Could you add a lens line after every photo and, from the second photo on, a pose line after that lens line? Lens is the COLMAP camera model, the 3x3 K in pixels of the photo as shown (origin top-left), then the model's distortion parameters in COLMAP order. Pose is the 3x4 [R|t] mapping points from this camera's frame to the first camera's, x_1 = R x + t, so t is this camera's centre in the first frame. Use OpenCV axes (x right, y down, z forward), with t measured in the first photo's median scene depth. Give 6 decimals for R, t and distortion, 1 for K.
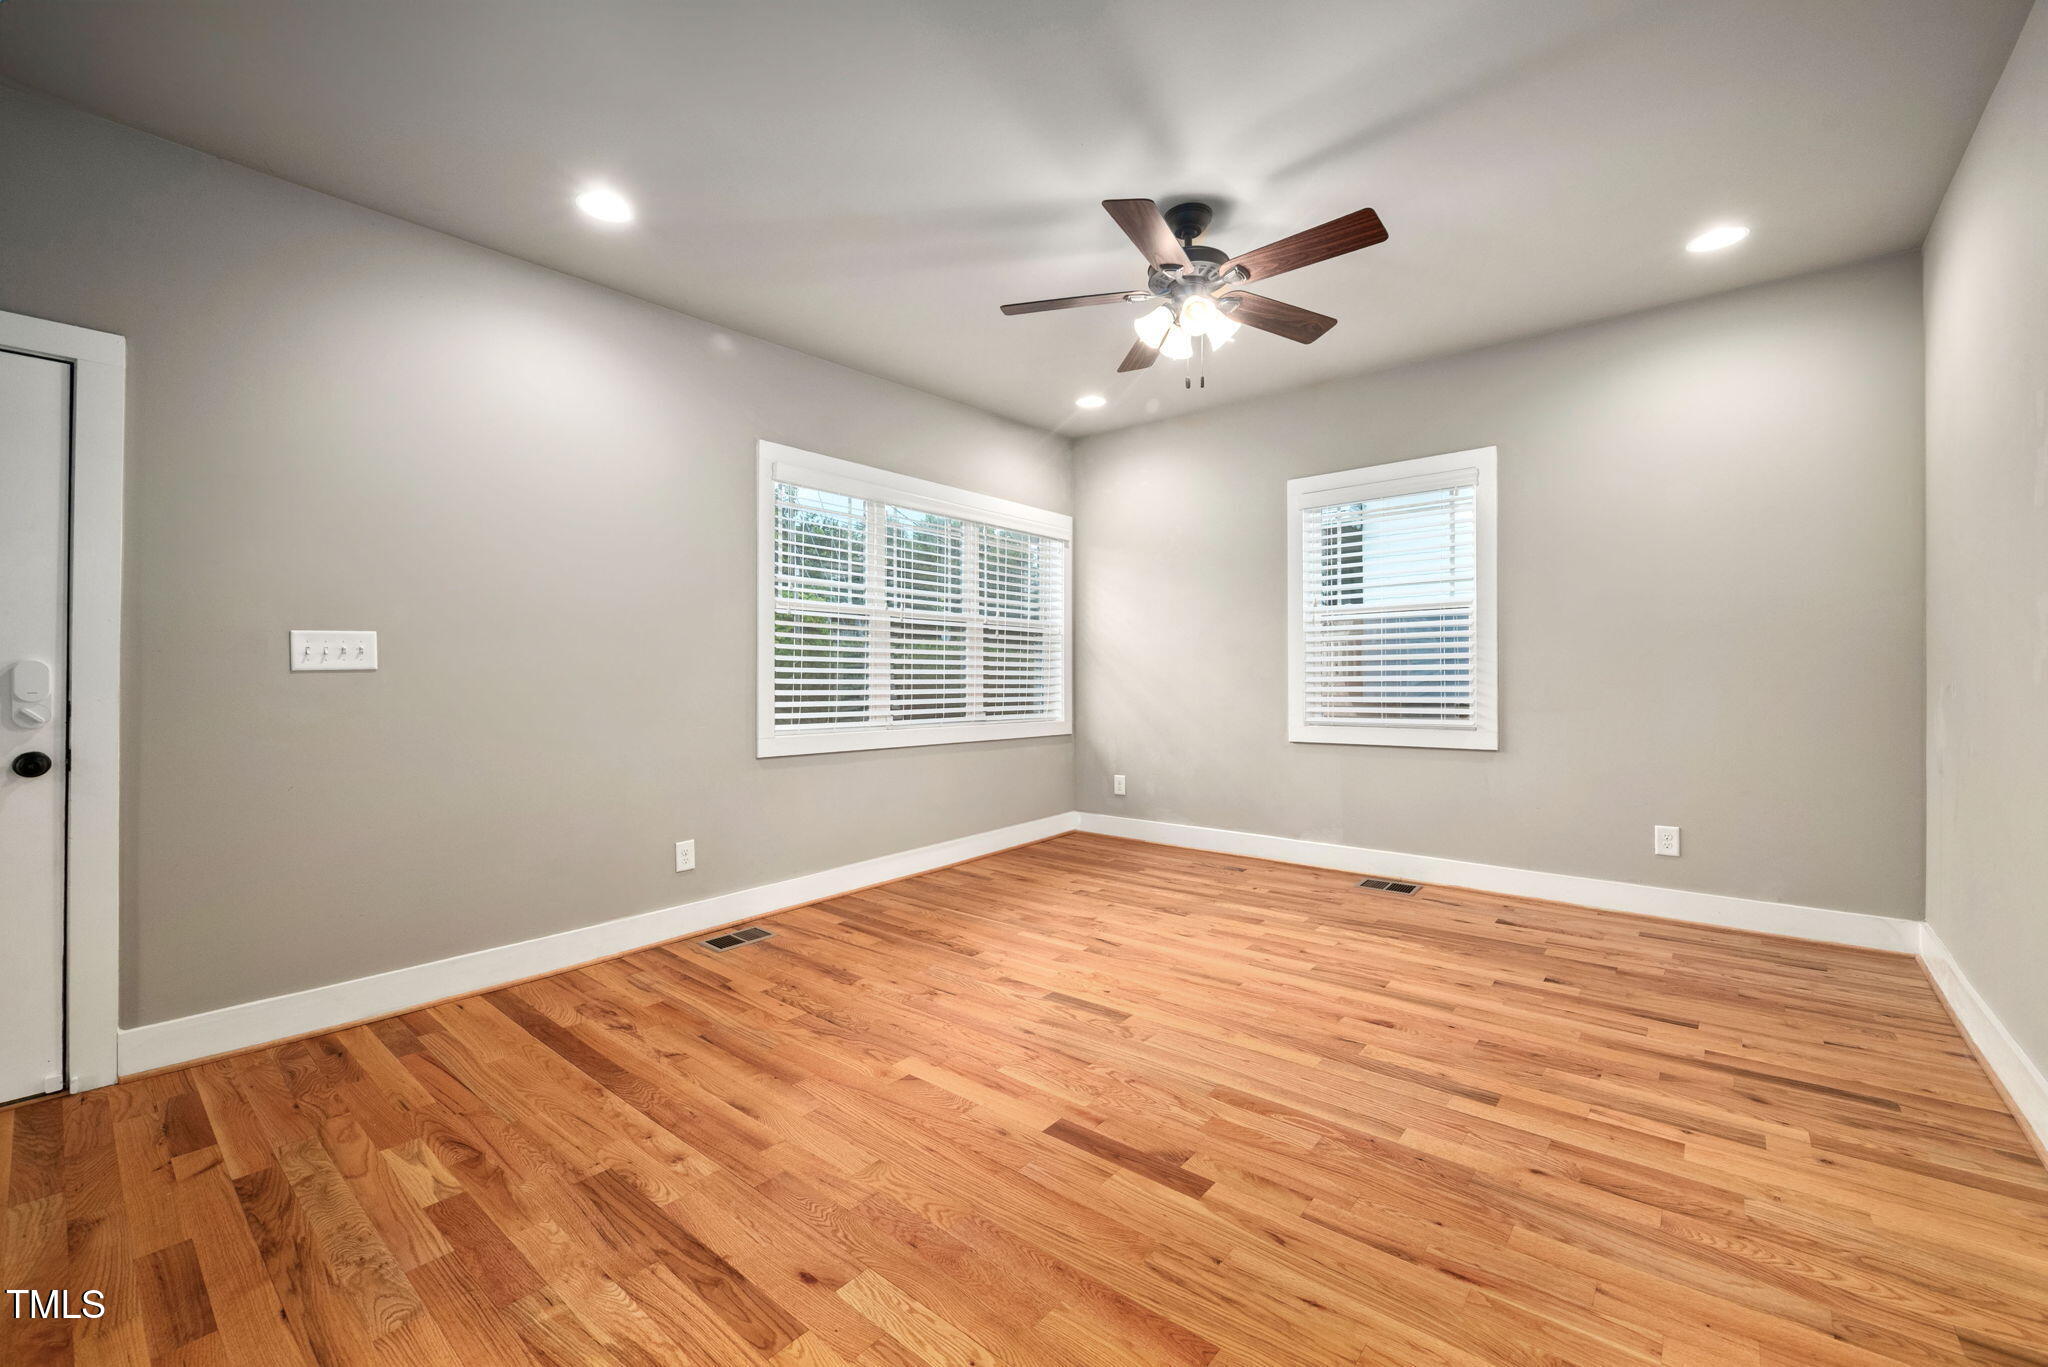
lens RADIAL K [[846.8, 0, 1029.2], [0, 846.8, 676.2], [0, 0, 1]] dist [-0.000809, -0.000205]
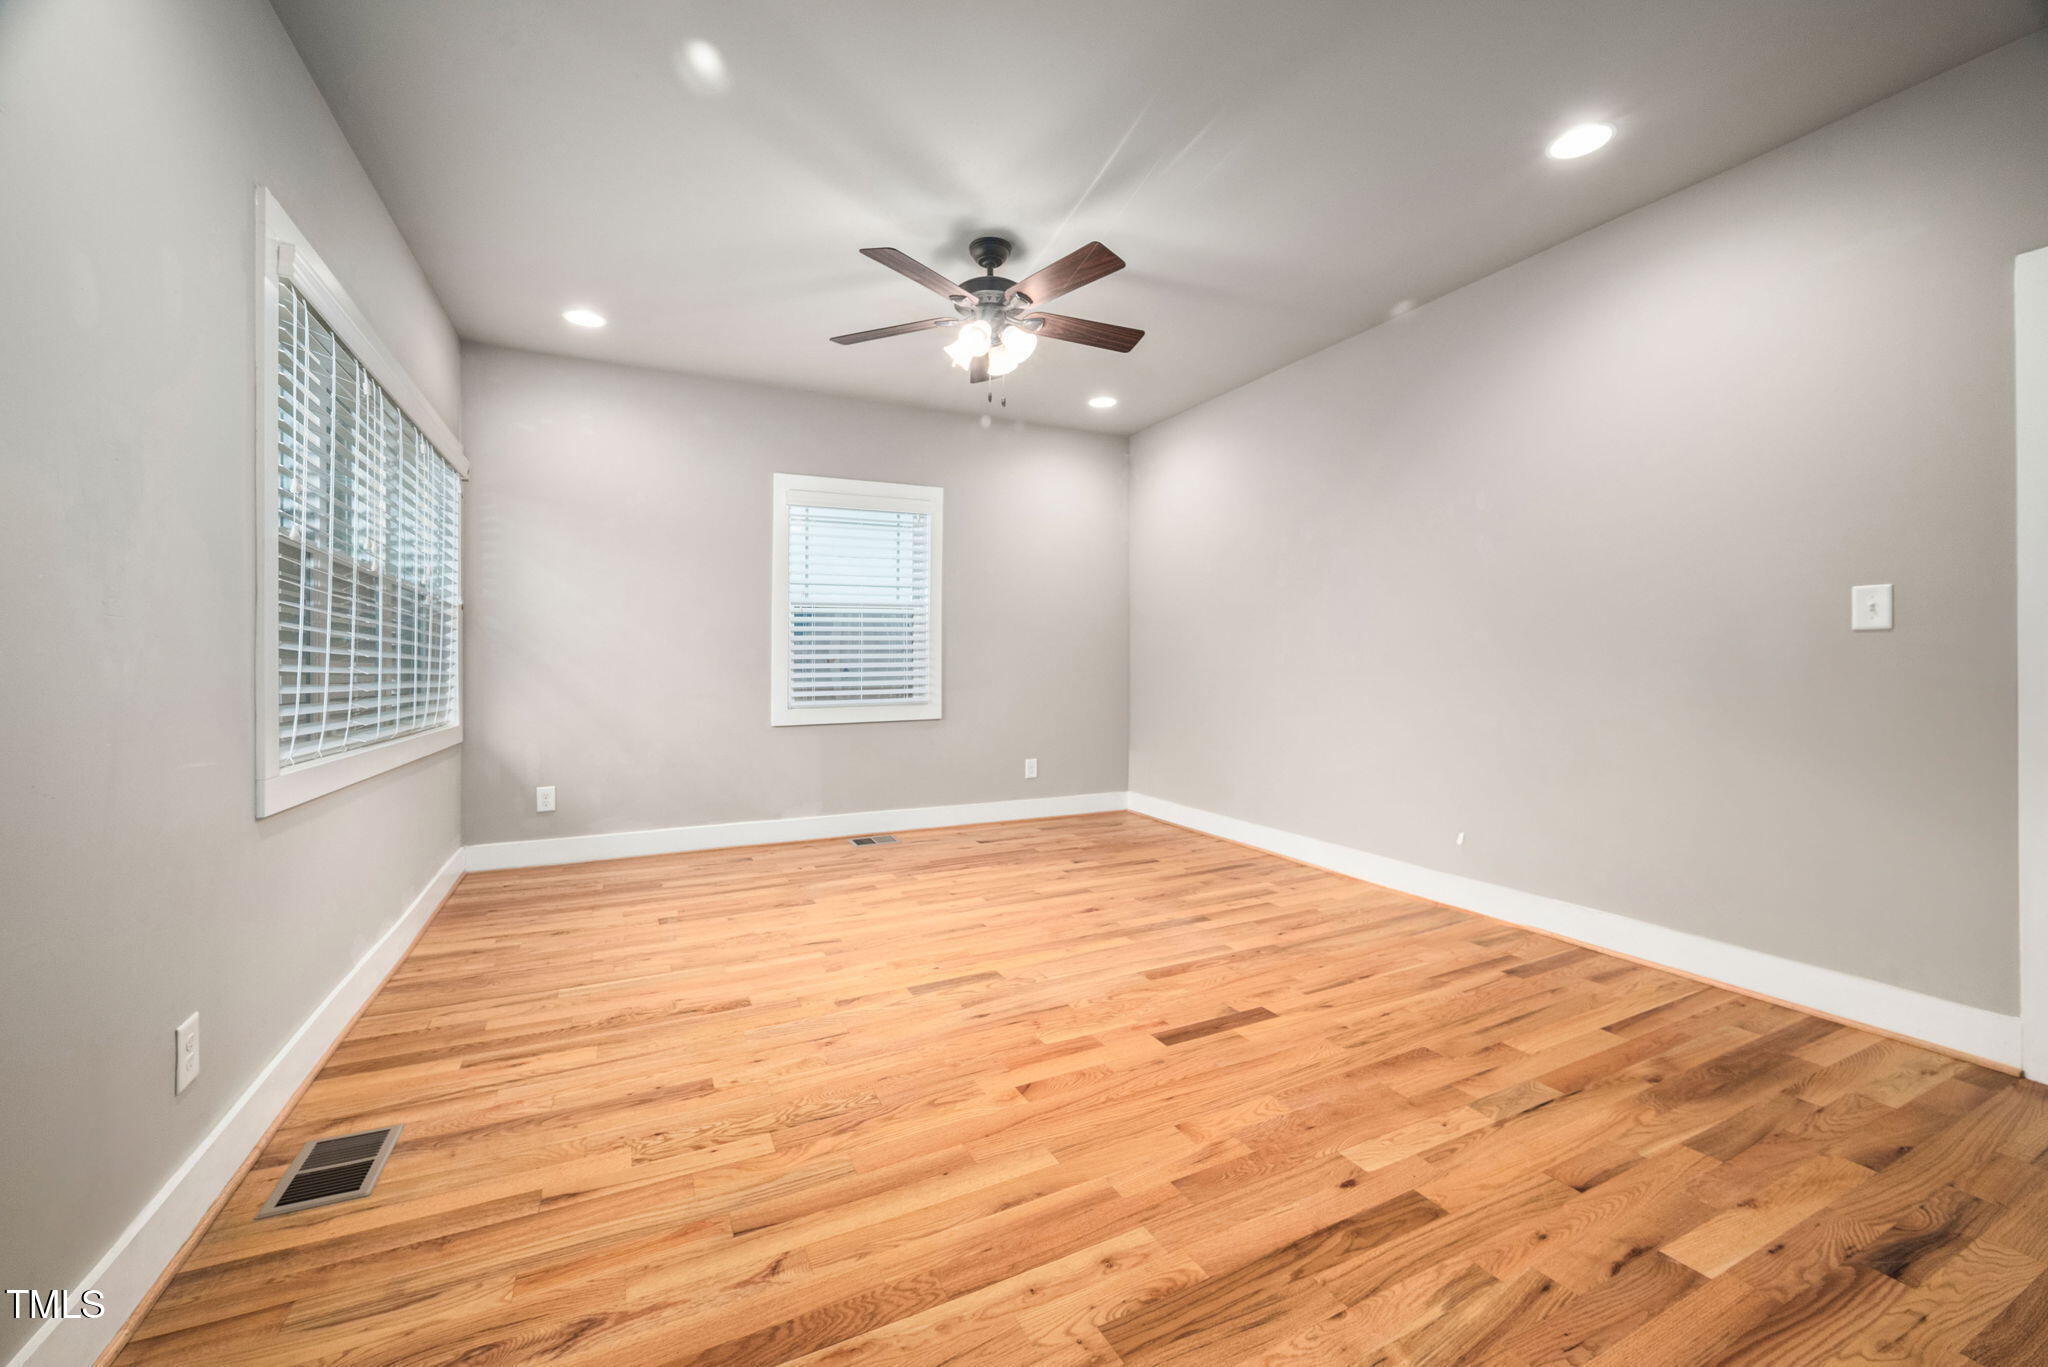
lens RADIAL K [[807.3, 0, 1024.1], [0, 807.3, 675.1], [0, 0, 1]] dist [0.001038, -0.000007]
pose [[0.405406, -0.010615, 0.914075, -0.722474], [0.005286, 0.999943, 0.009268, 0.010950], [-0.914121, 0.001075, 0.405439, 0.490071]]
